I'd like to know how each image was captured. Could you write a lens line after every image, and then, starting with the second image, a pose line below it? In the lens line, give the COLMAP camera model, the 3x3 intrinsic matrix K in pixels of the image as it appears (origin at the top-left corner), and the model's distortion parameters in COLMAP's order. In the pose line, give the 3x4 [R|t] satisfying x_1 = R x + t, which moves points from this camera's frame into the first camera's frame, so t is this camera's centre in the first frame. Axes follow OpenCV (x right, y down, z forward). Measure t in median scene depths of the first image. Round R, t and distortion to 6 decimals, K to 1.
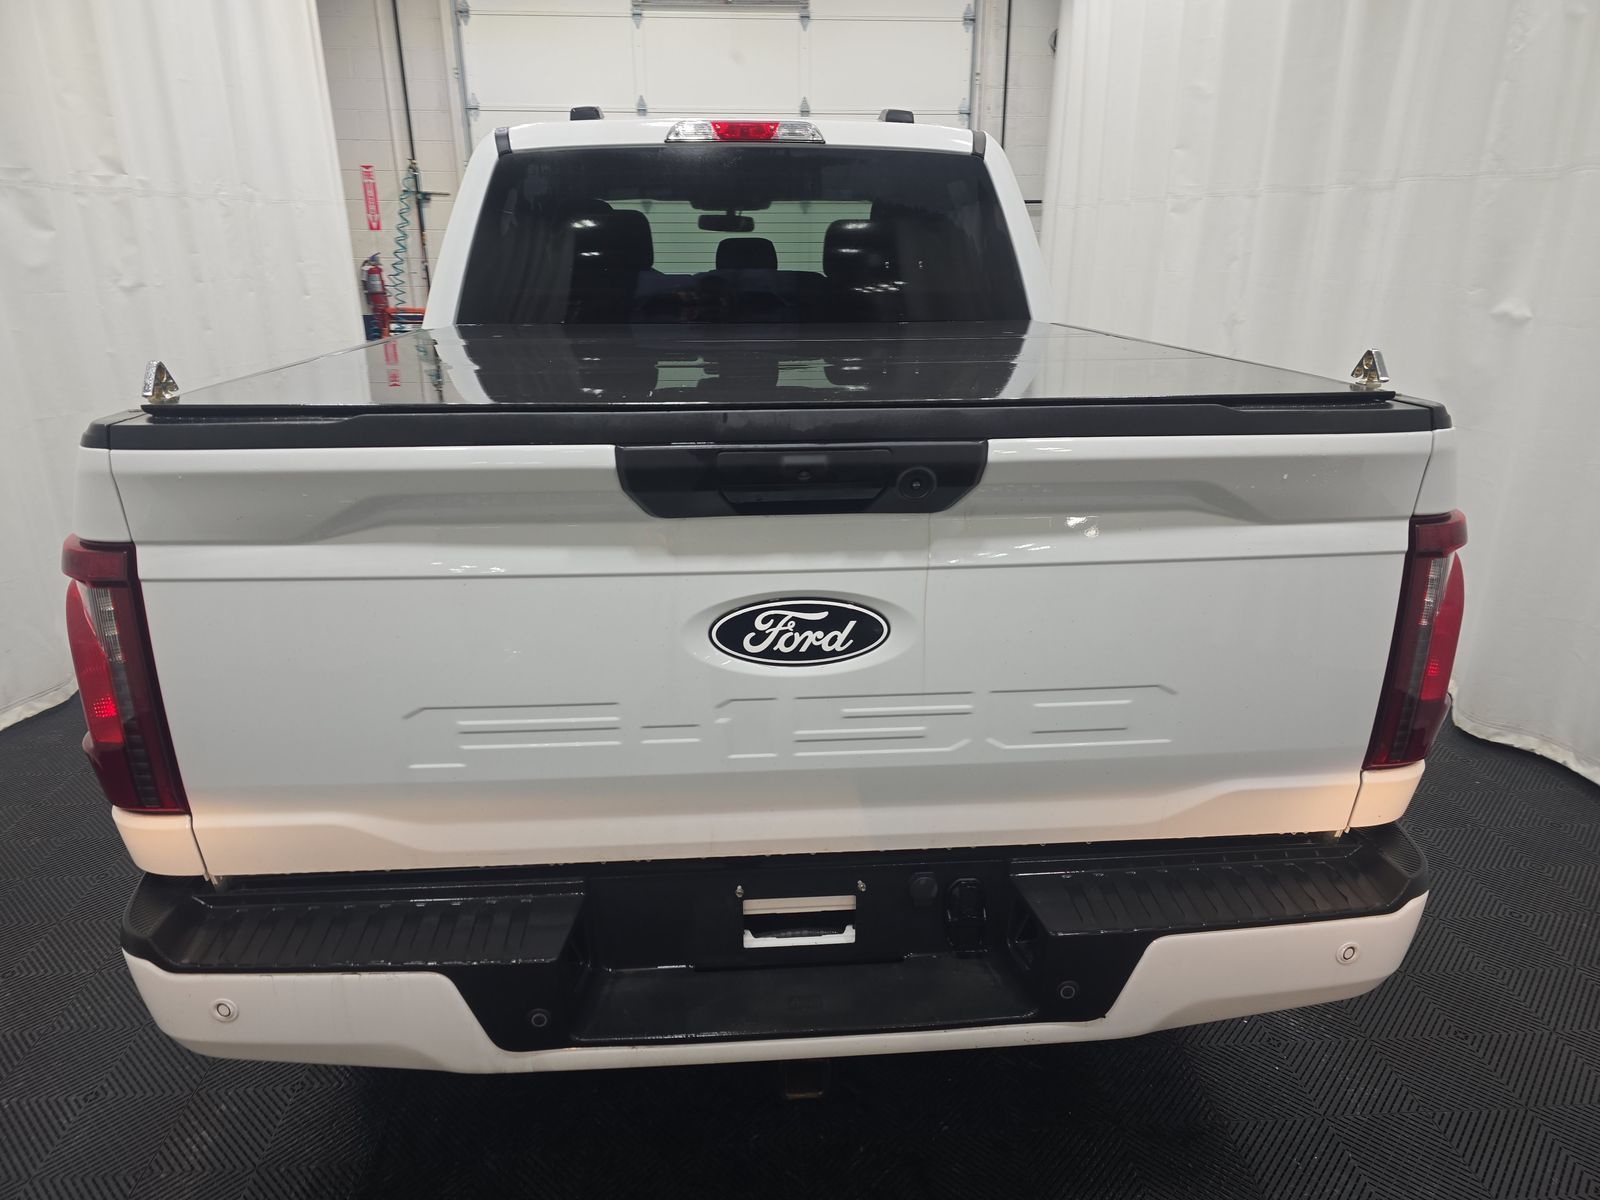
lens RADIAL K [[1076.0, 0, 799.8], [0, 1076.0, 597.3], [0, 0, 1]] dist [0.044720, -0.040516]
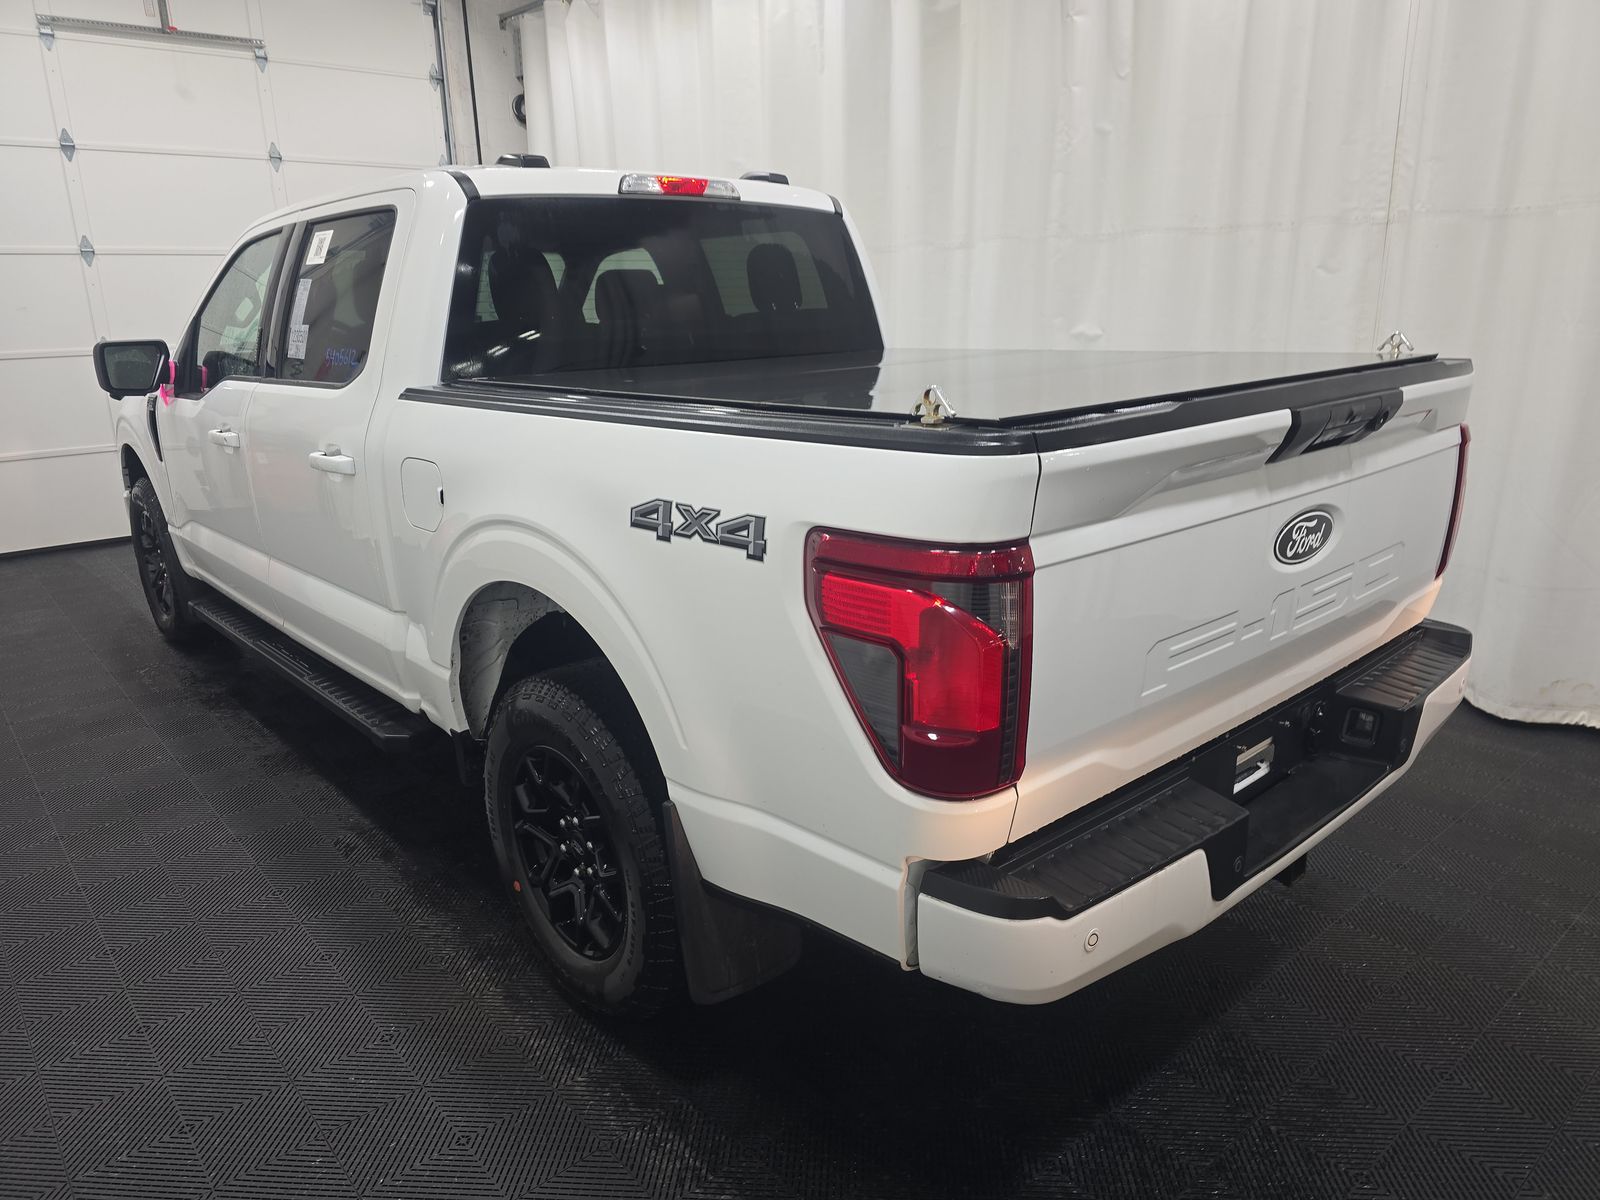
lens RADIAL K [[1076.0, 0, 825.1], [0, 1076.0, 592.1], [0, 0, 1]] dist [0.044720, -0.040516]
pose [[0.792139, -0.178644, 0.583612, -0.634138], [0.210092, 0.977580, 0.014079, -0.023509], [-0.573043, 0.111460, 0.811911, 0.095932]]
